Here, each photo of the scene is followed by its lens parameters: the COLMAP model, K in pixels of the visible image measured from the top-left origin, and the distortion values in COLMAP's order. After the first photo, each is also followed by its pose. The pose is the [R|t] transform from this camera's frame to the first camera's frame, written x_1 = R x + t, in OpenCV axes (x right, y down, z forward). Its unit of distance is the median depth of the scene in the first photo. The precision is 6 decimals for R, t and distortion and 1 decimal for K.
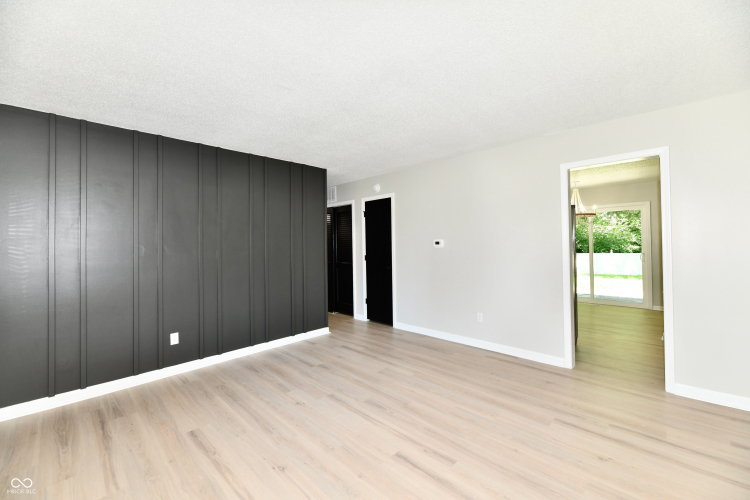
lens RADIAL K [[308.0, 0, 379.6], [0, 308.0, 241.3], [0, 0, 1]] dist [-0.001907, -0.000266]
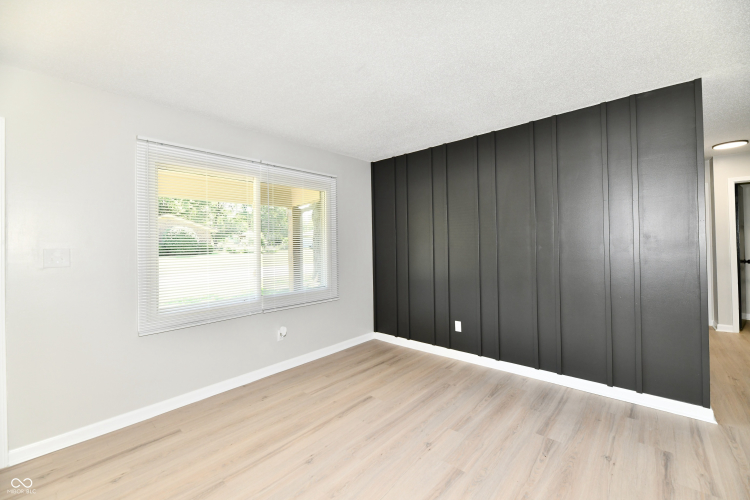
lens RADIAL K [[308.0, 0, 379.6], [0, 308.0, 241.3], [0, 0, 1]] dist [-0.001907, -0.000266]
pose [[0.044054, 0.008042, -0.998997, 0.468153], [0.032462, 0.999428, 0.009477, -0.003892], [0.998502, -0.032847, 0.043767, 0.784803]]
